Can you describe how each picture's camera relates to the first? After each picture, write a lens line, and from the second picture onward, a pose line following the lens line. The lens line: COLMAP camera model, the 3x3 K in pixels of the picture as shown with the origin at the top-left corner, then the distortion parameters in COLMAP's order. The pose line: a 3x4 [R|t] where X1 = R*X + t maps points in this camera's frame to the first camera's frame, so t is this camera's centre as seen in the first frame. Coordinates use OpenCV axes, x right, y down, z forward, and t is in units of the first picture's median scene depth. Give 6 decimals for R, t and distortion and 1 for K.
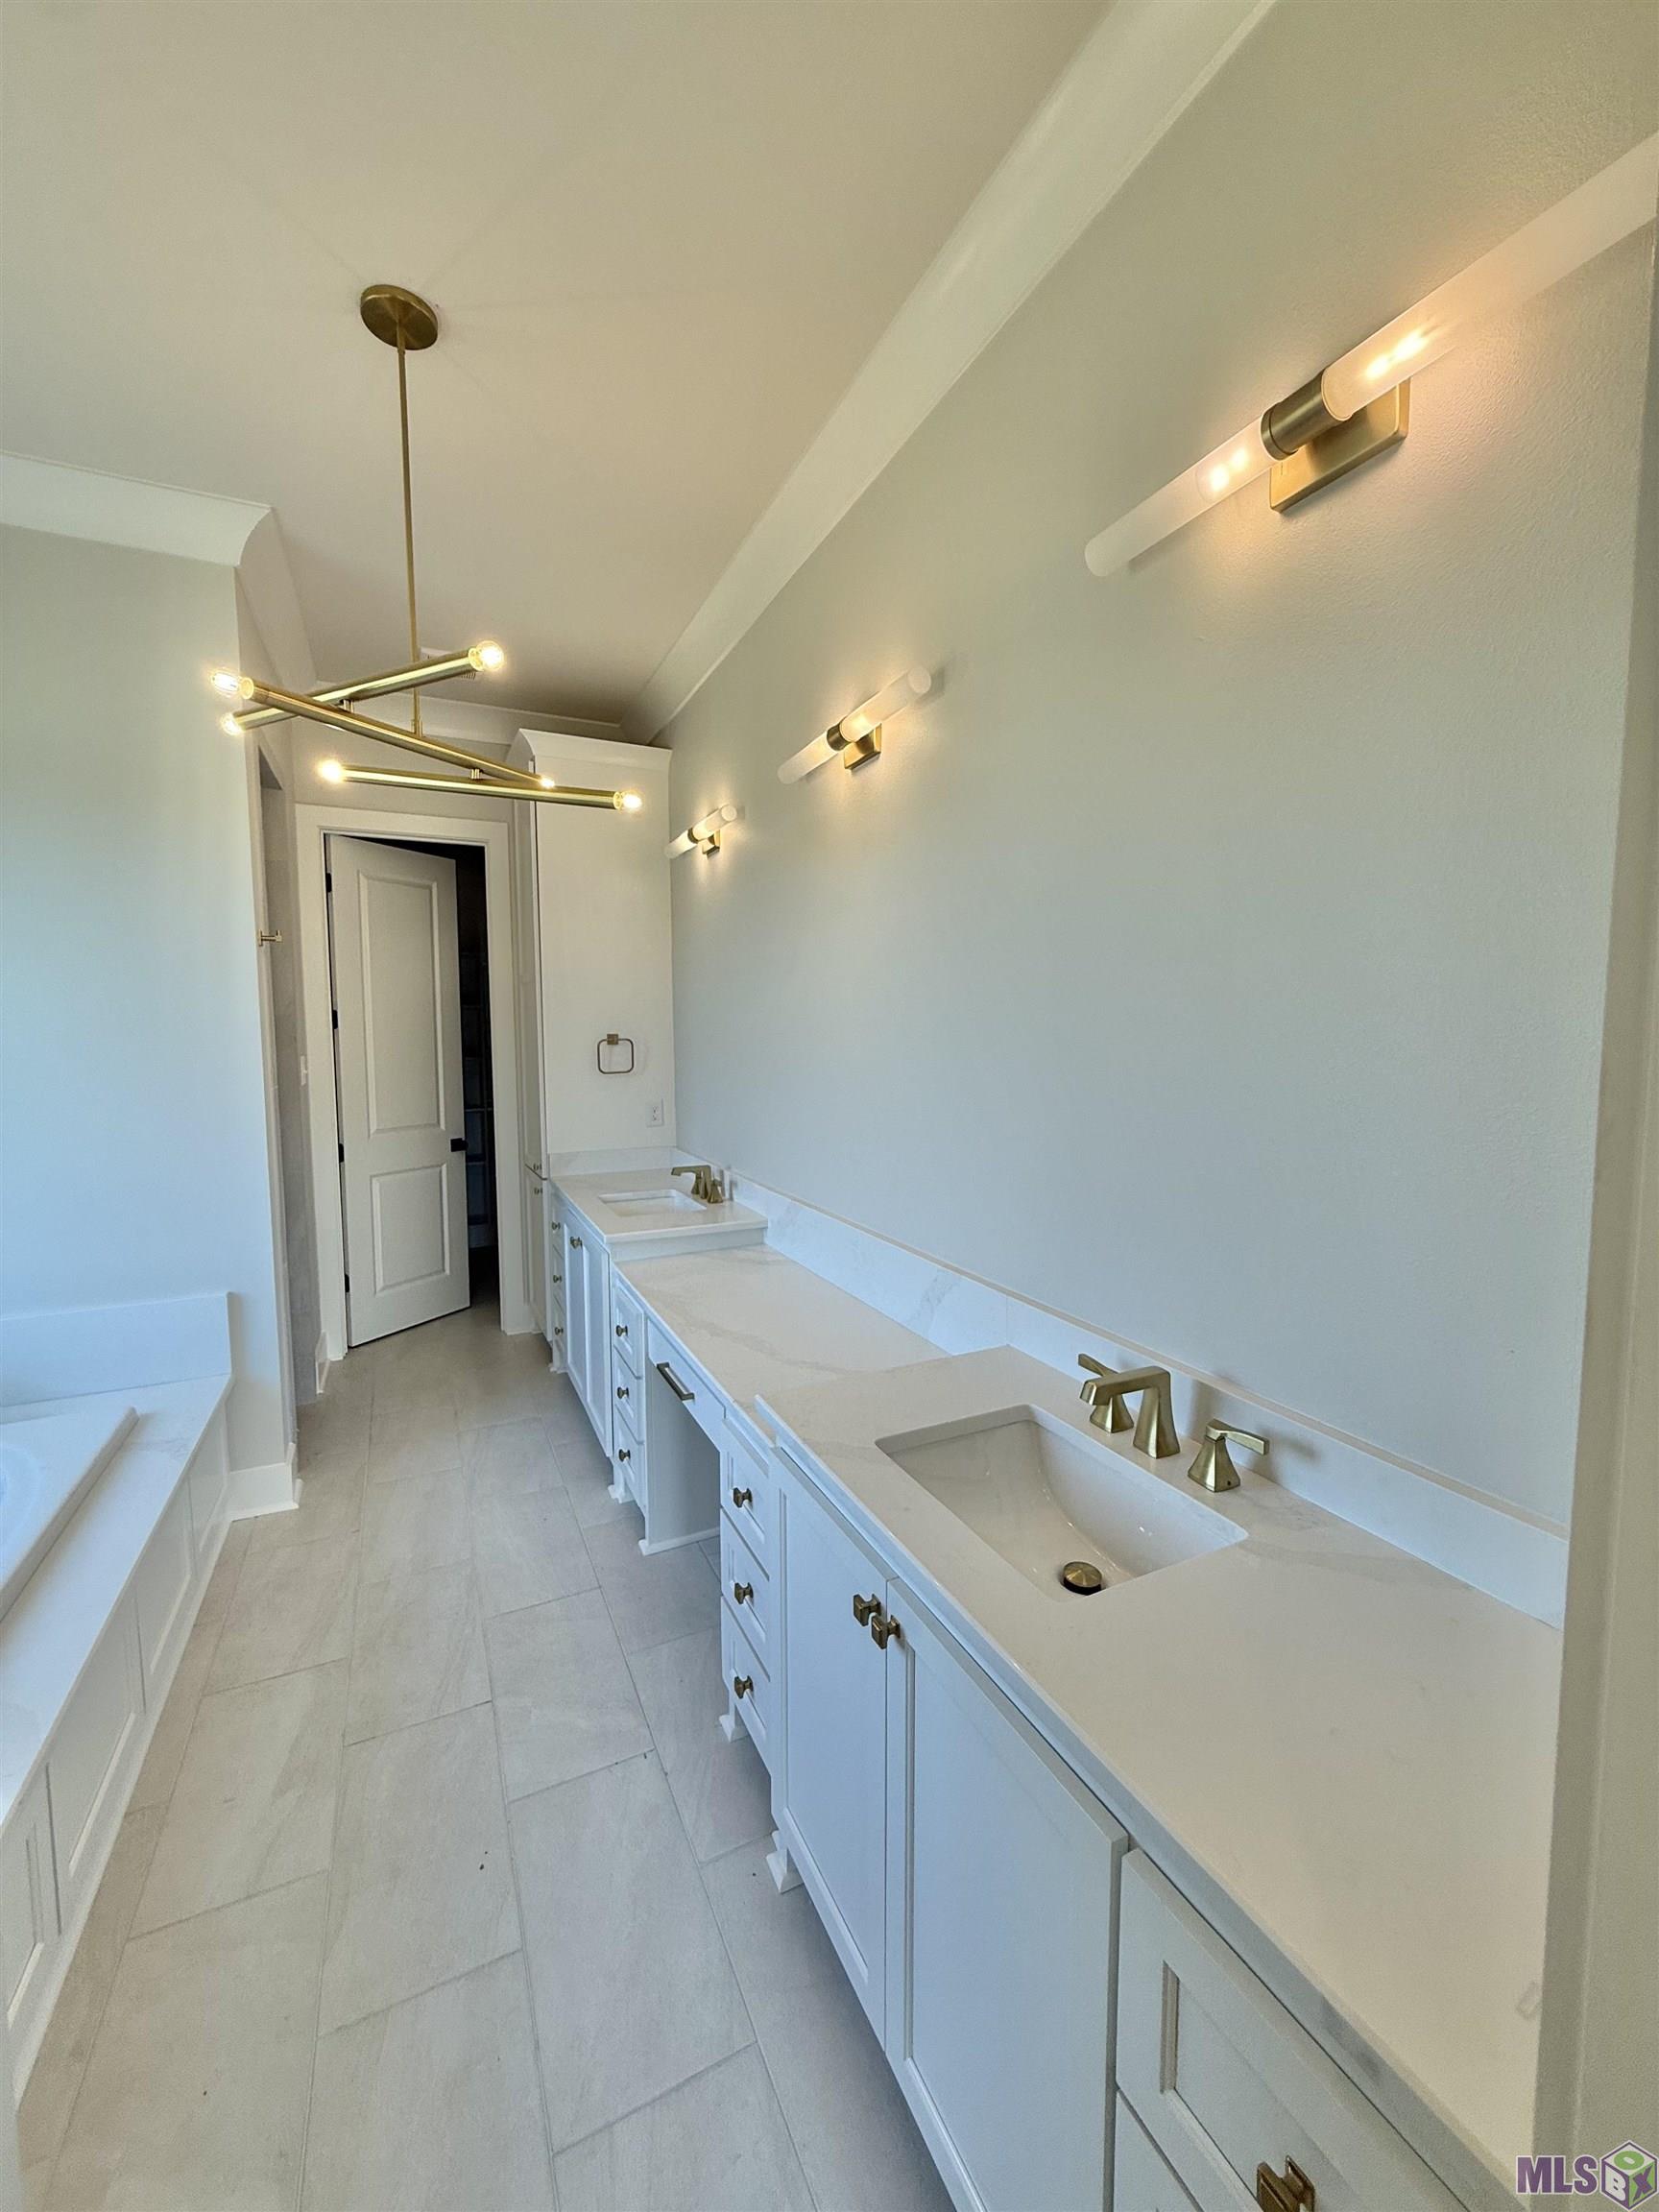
lens RADIAL K [[884.4, 0, 829.1], [0, 884.4, 1102.5], [0, 0, 1]] dist [0.002190, -0.000699]
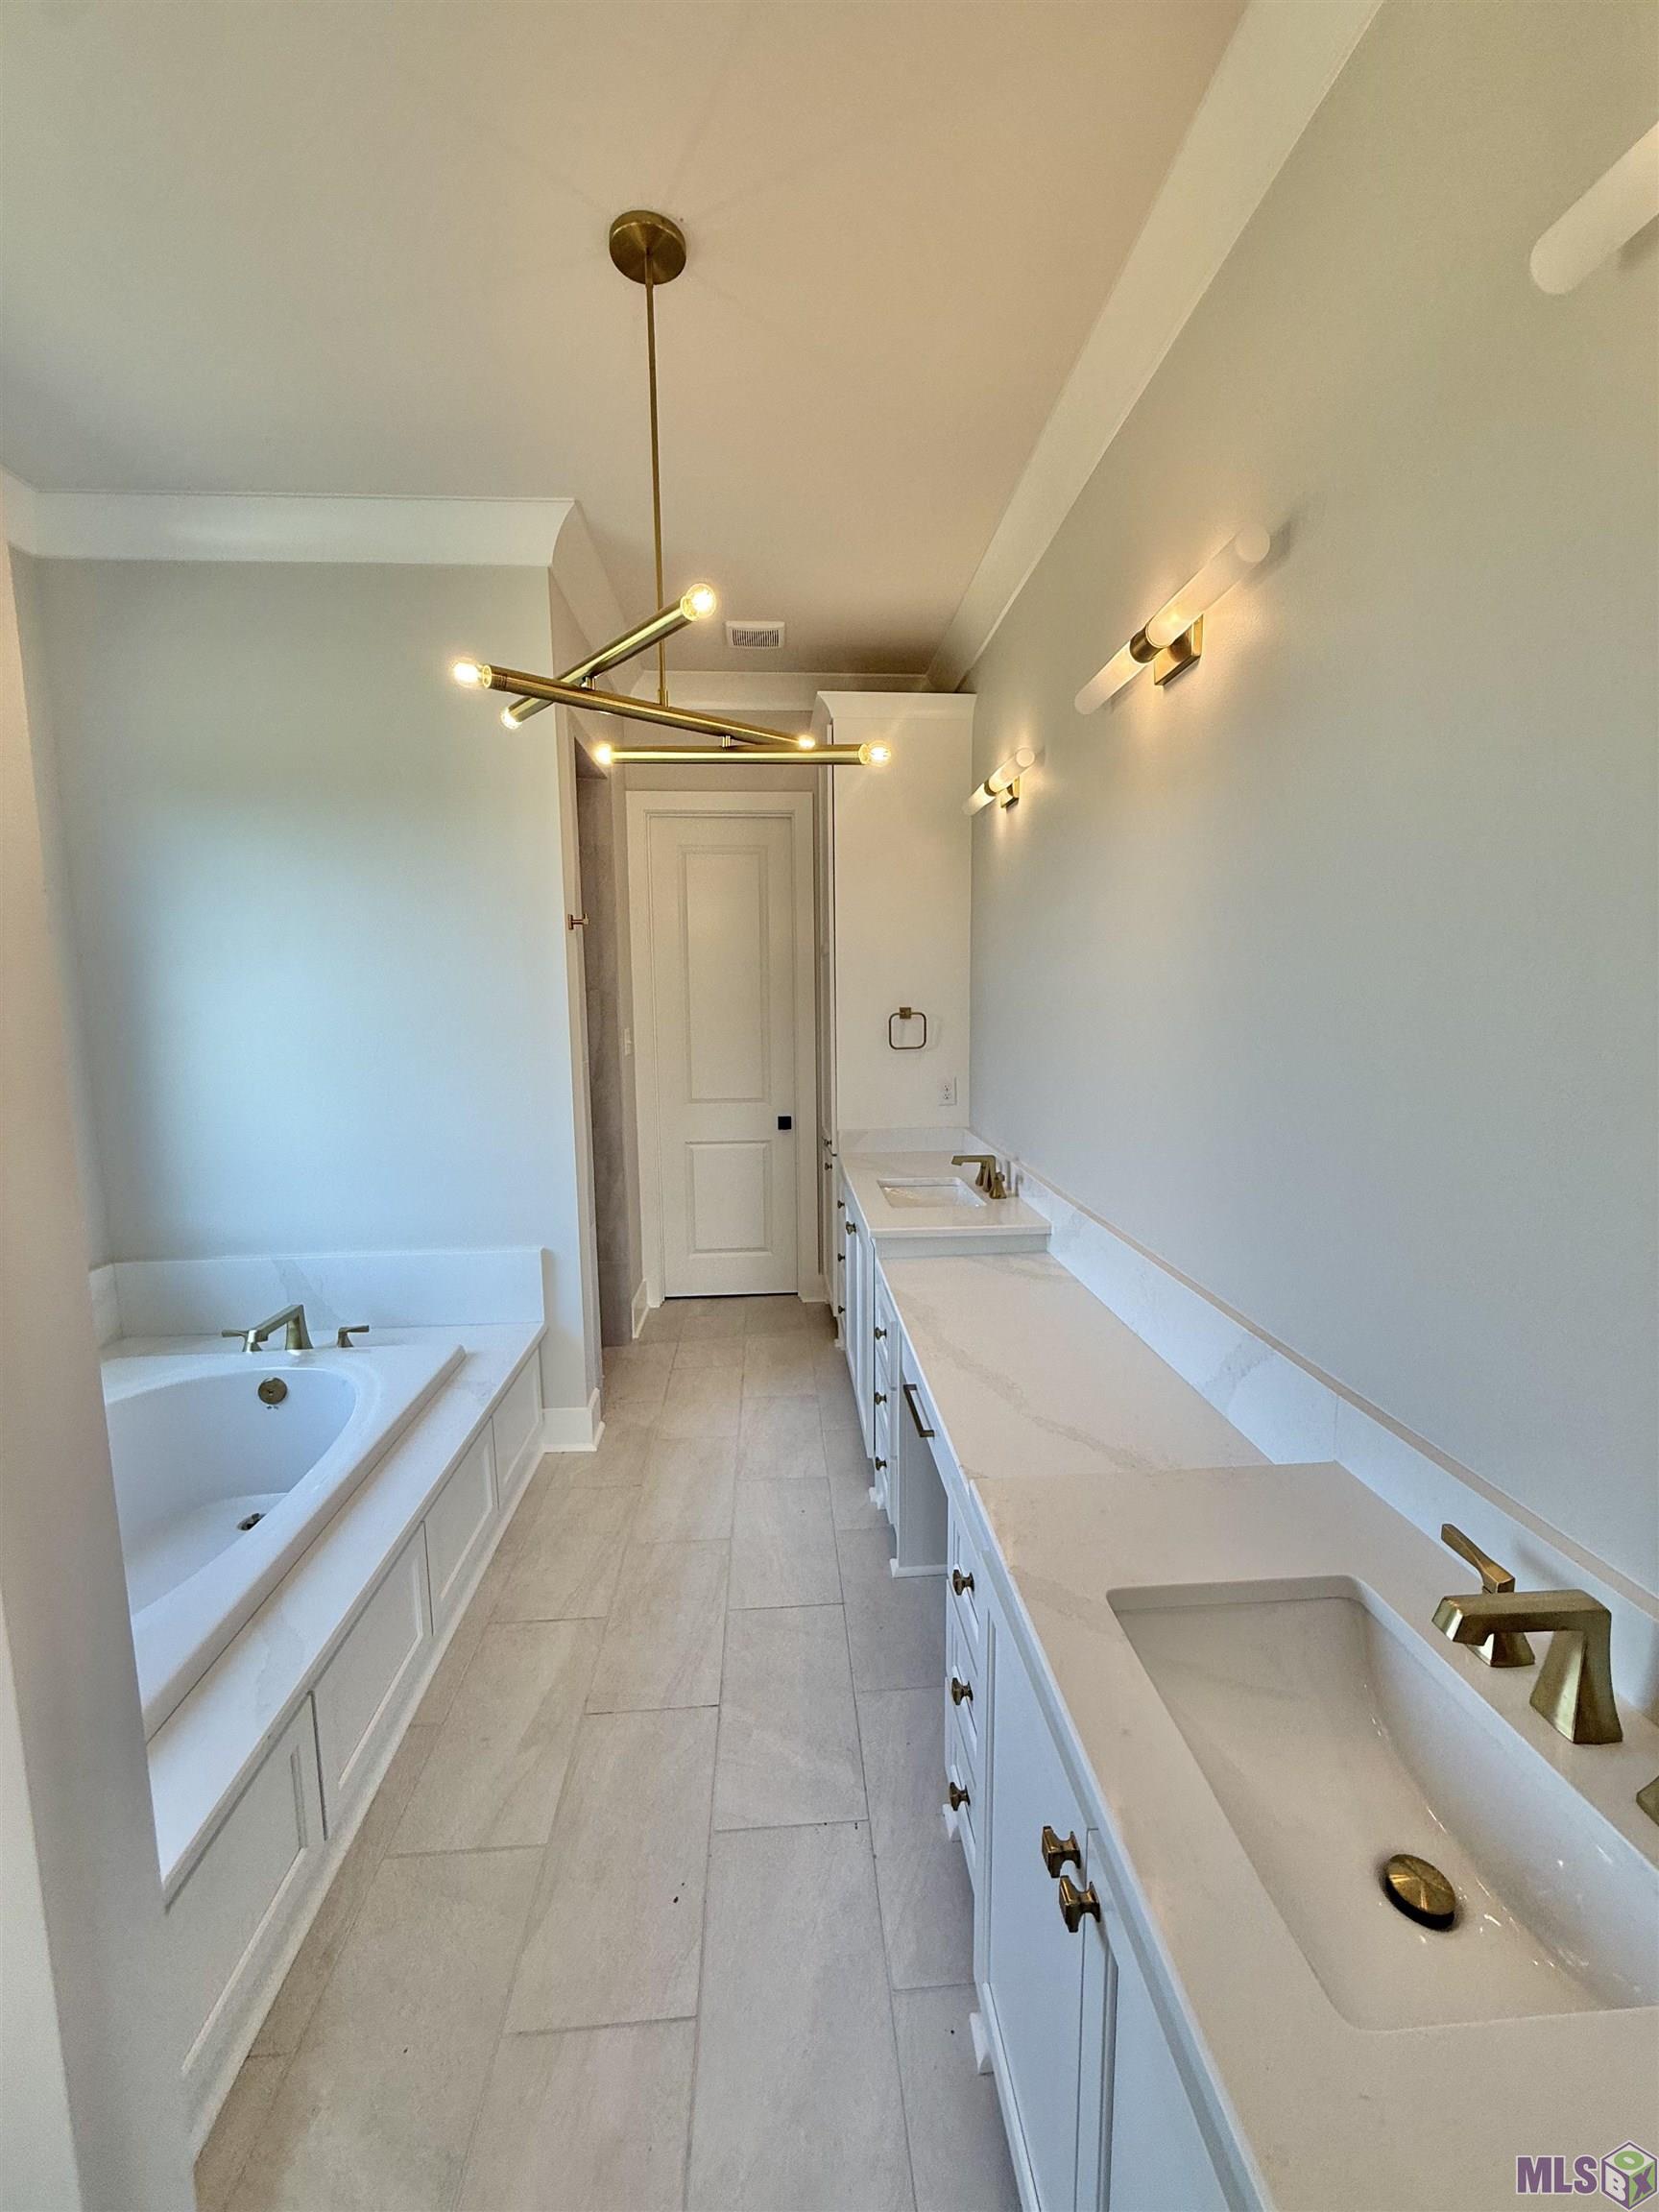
lens RADIAL K [[884.4, 0, 826.3], [0, 884.4, 1102.4], [0, 0, 1]] dist [0.002190, -0.000699]
pose [[0.928712, 0.041750, -0.368444, 0.056595], [-0.025028, 0.998433, 0.050049, -0.038169], [0.369957, -0.037259, 0.928302, 0.149477]]
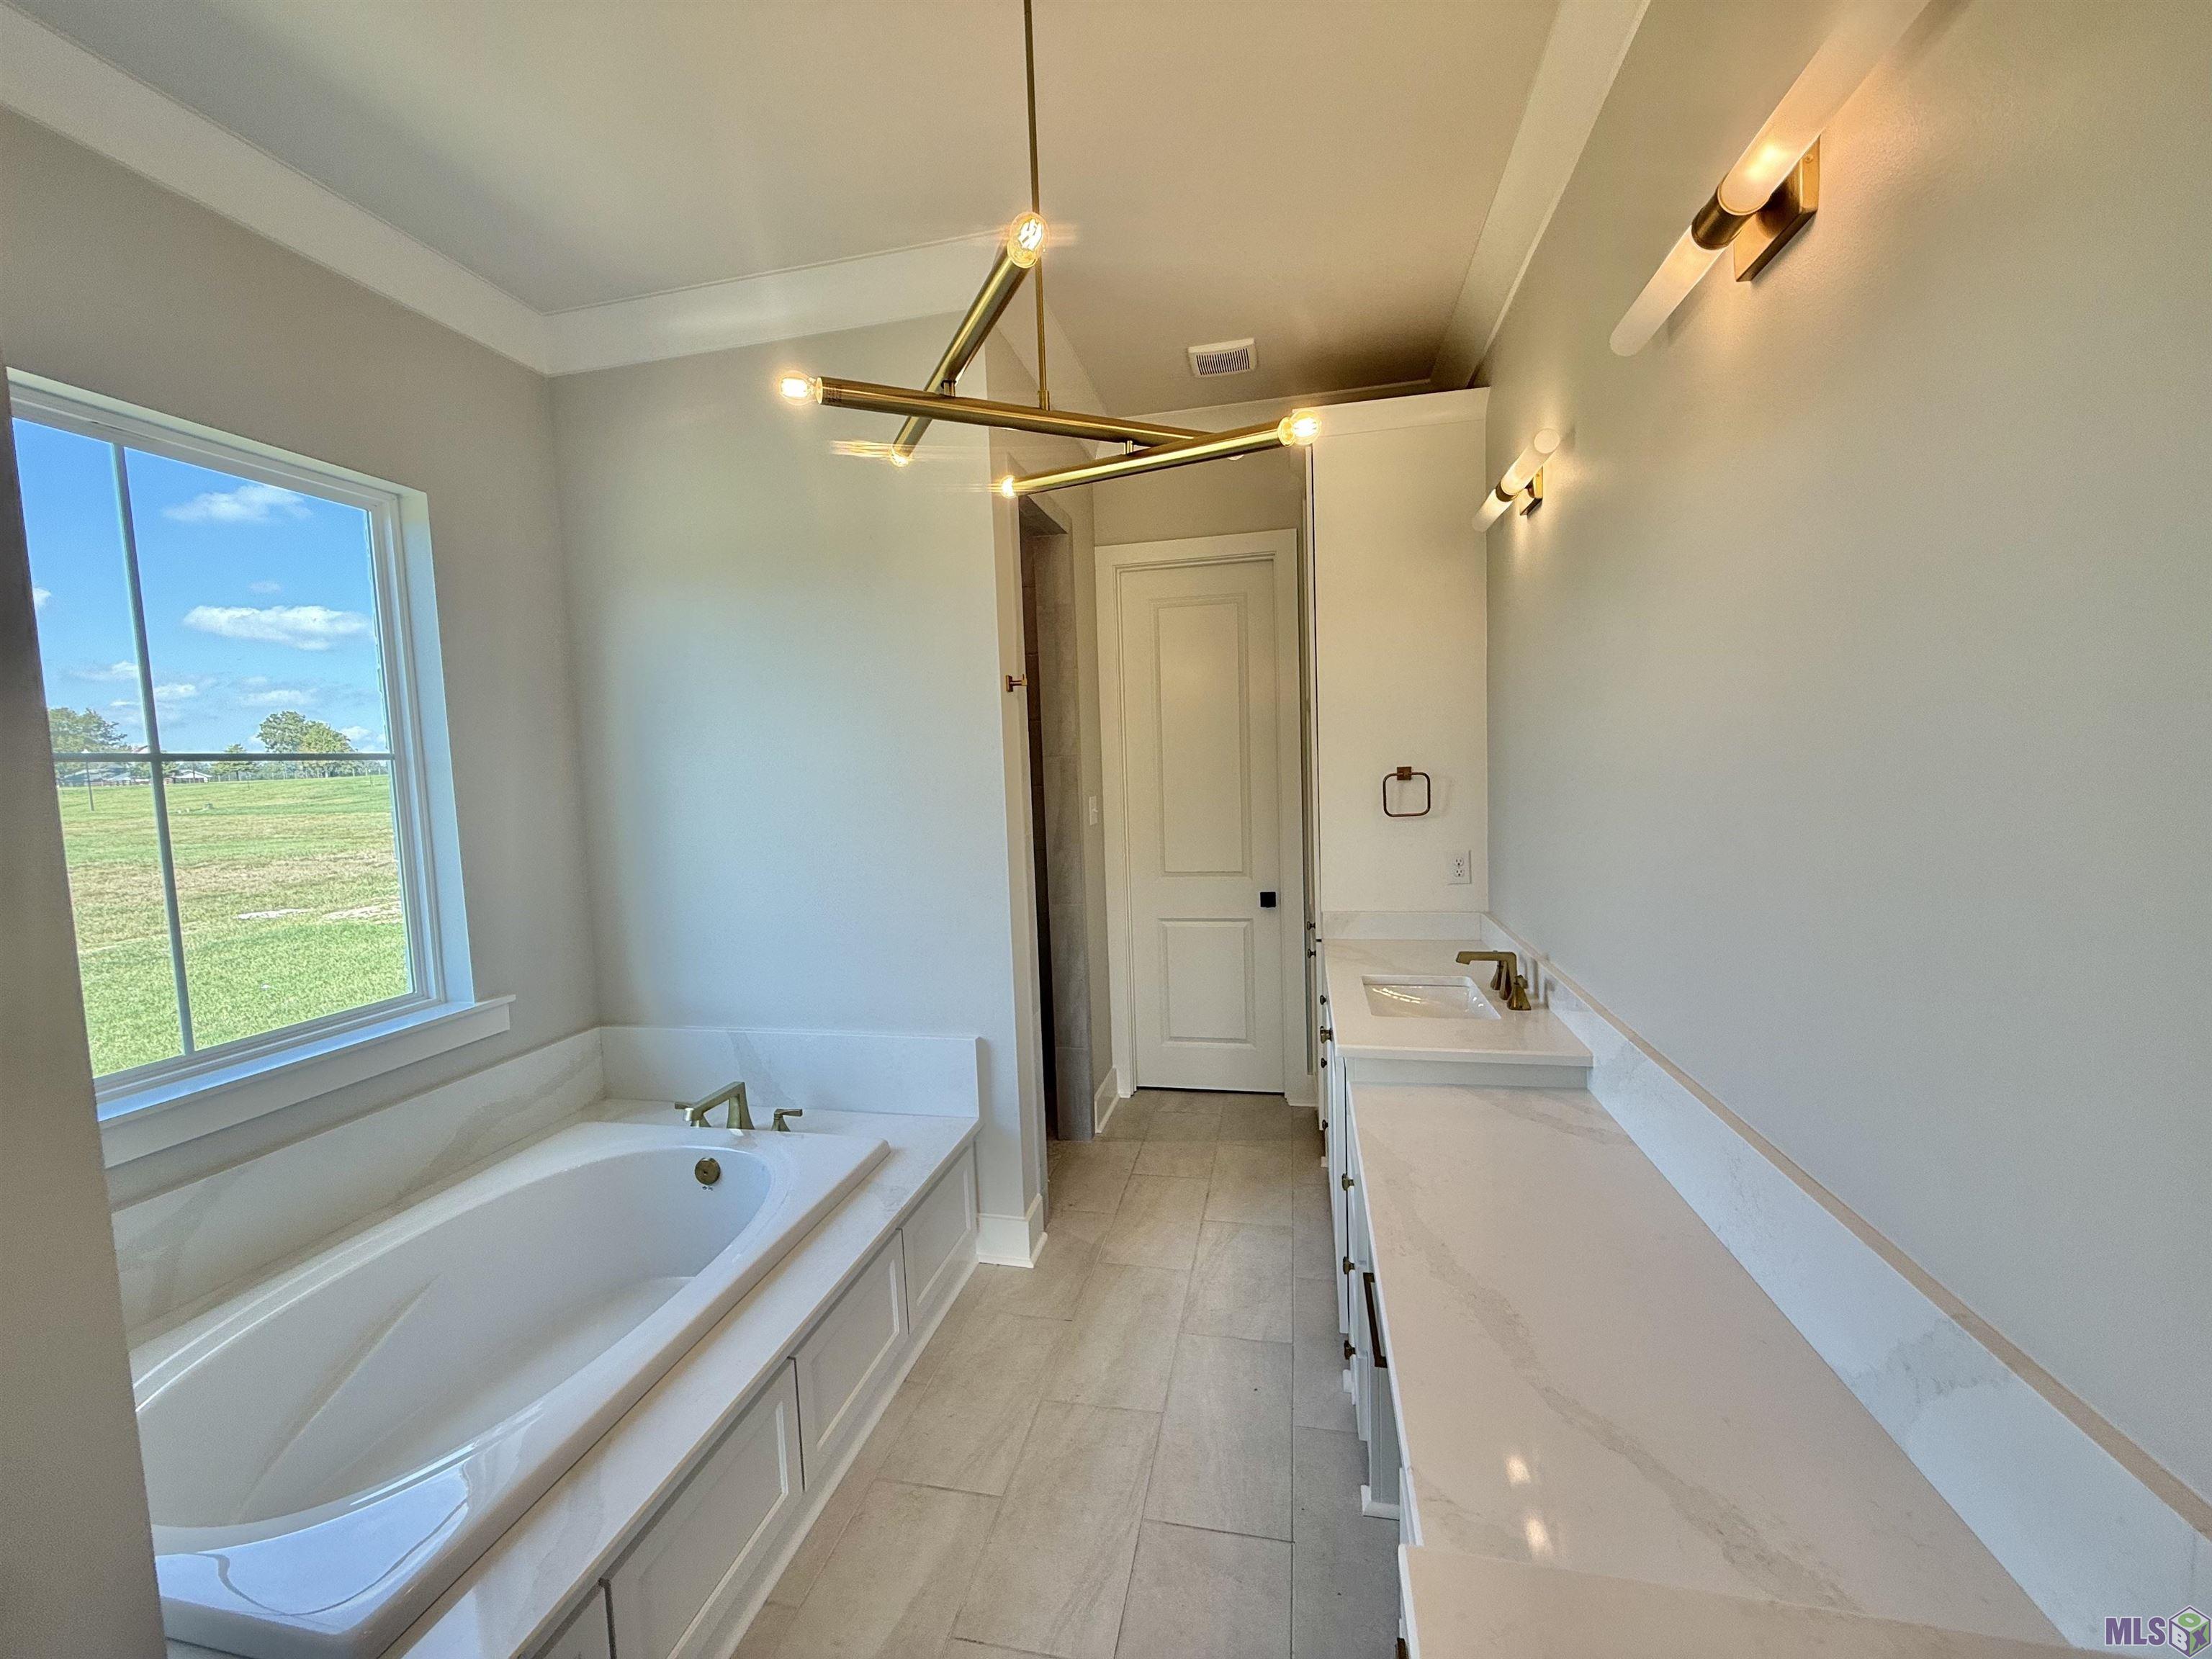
lens RADIAL K [[884.4, 0, 1094.0], [0, 884.4, 829.3], [0, 0, 1]] dist [0.002190, -0.000699]
pose [[0.785567, 0.022598, -0.618364, 0.055428], [-0.018014, 0.999745, 0.013652, -0.049150], [0.618515, 0.000415, 0.785773, 0.363922]]
